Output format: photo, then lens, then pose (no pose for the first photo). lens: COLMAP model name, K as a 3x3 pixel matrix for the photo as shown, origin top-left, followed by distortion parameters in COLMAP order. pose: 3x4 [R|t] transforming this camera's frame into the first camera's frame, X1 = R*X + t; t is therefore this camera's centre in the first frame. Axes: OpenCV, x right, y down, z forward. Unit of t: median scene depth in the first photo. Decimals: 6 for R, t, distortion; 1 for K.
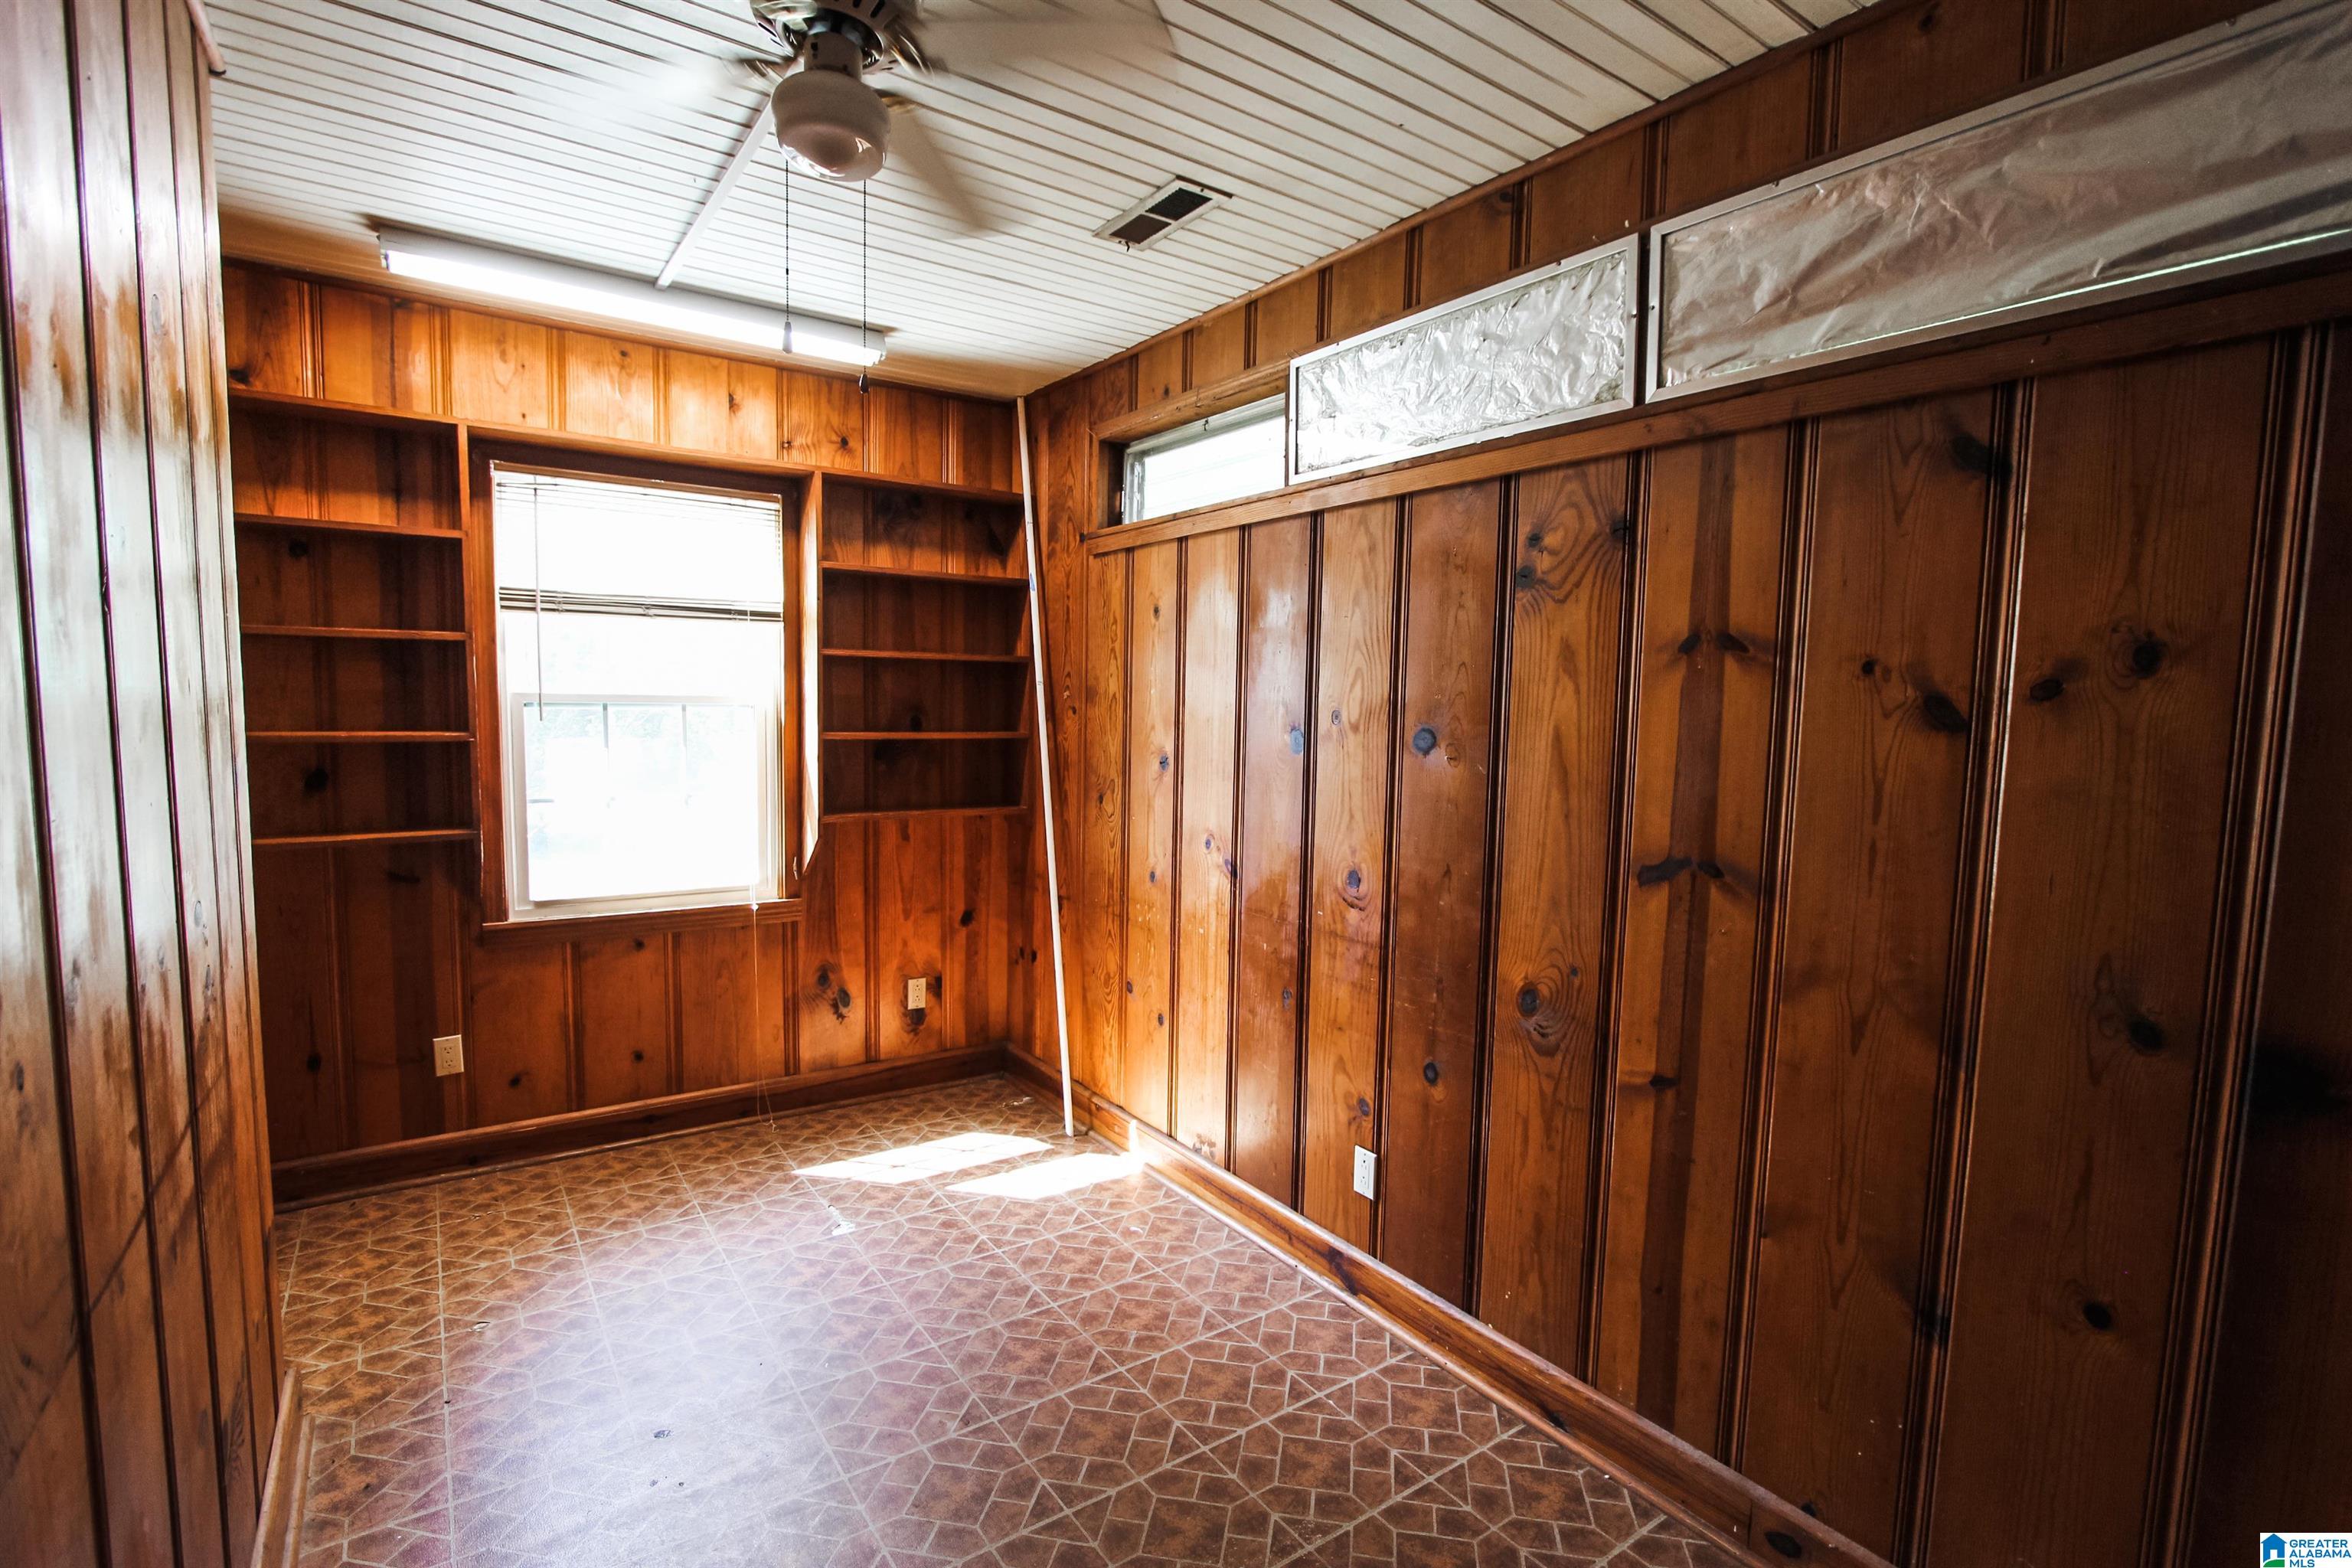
lens RADIAL K [[1086.7, 0, 1178.1], [0, 1086.7, 790.2], [0, 0, 1]] dist [-0.019215, 0.002805]
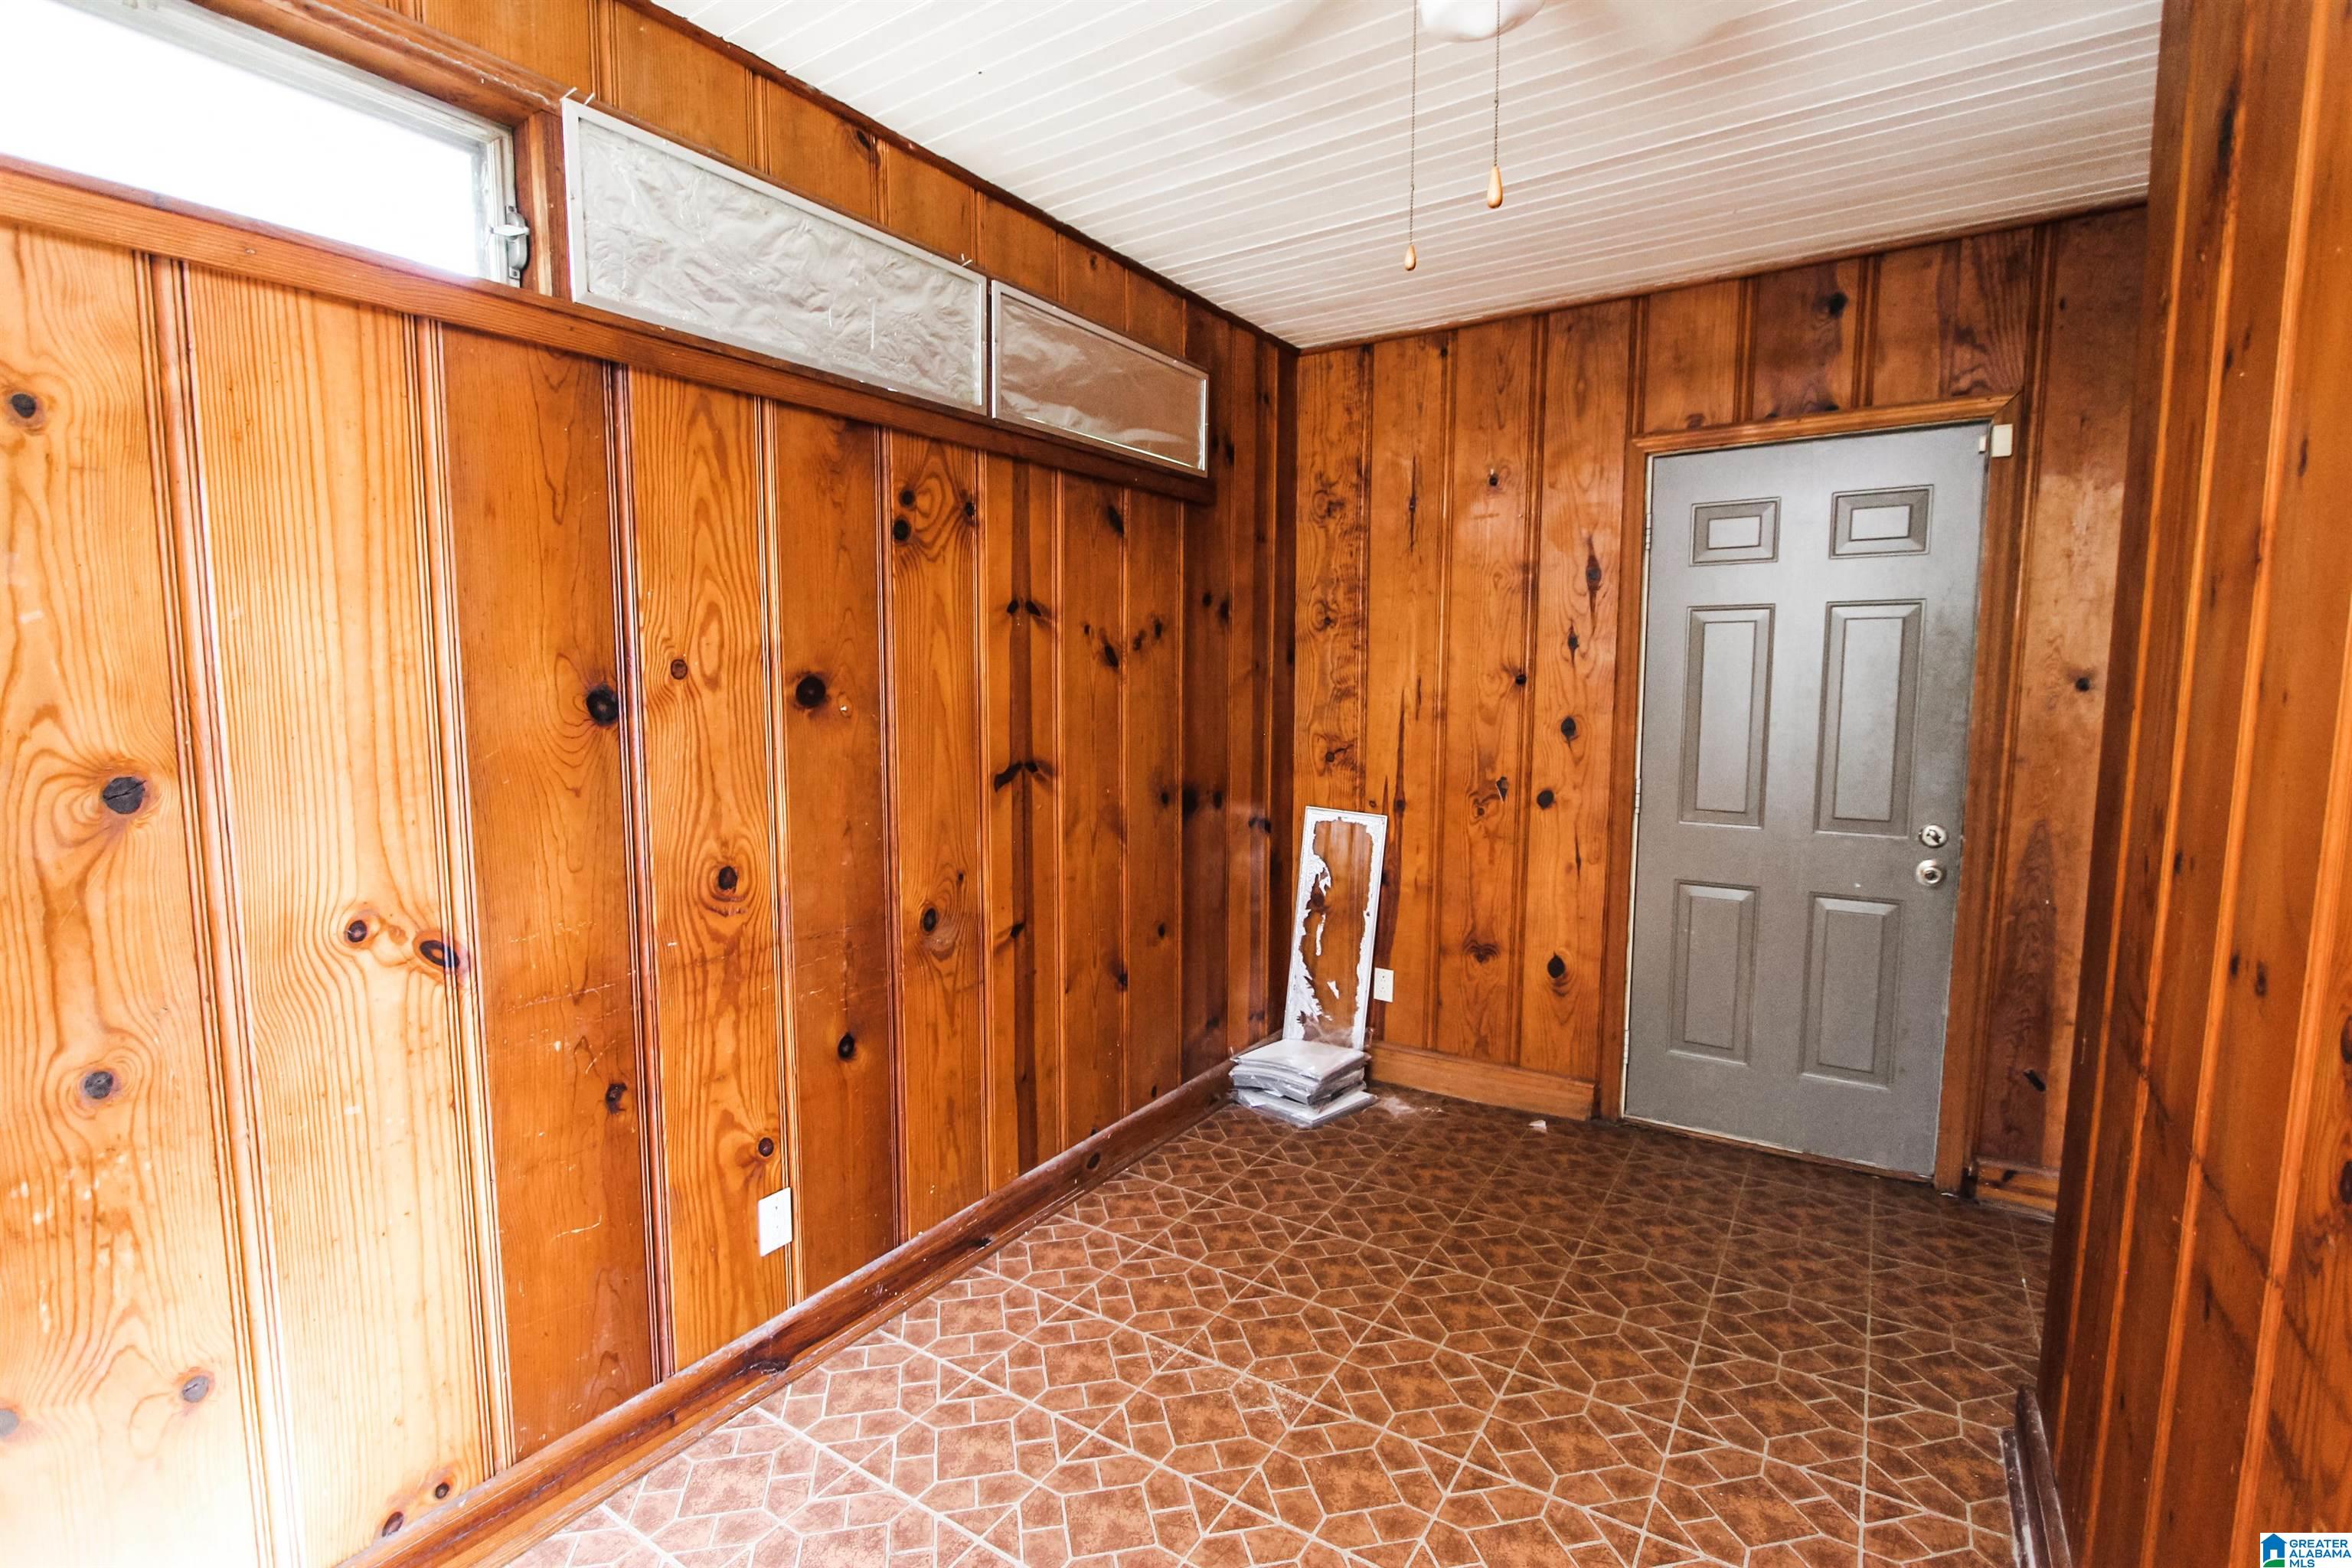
lens RADIAL K [[1086.7, 0, 1178.1], [0, 1086.7, 790.2], [0, 0, 1]] dist [-0.019215, 0.002805]
pose [[-0.368841, -0.117835, 0.921993, -0.671963], [0.071503, 0.985395, 0.154543, -0.077285], [-0.926738, 0.122927, -0.355029, 0.984085]]
